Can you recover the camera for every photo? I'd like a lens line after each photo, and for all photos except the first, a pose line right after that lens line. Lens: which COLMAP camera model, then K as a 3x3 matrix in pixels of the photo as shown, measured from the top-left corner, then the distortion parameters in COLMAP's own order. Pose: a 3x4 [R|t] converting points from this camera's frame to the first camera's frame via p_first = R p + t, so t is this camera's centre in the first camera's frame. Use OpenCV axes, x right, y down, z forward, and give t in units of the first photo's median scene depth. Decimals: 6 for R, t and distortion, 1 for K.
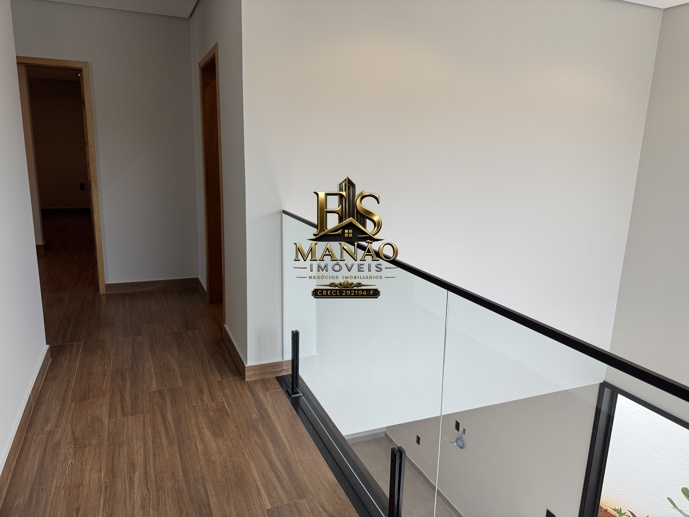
lens RADIAL K [[514.9, 0, 344.5], [0, 514.9, 258.5], [0, 0, 1]] dist [-0.003773, -0.003055]
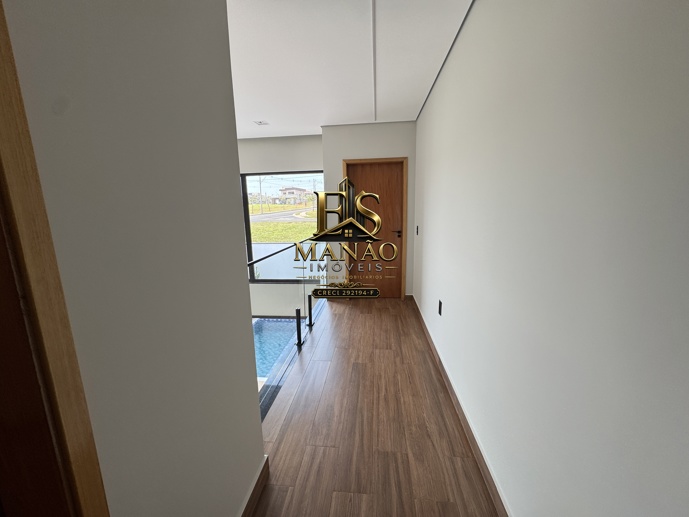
lens RADIAL K [[275.5, 0, 344.5], [0, 275.5, 258.5], [0, 0, 1]] dist [-0.002642, -0.000094]
pose [[-0.874351, -0.092942, 0.476311, -0.606424], [0.100721, 0.925363, 0.365456, -0.319312], [-0.474726, 0.367511, -0.799731, 1.440215]]
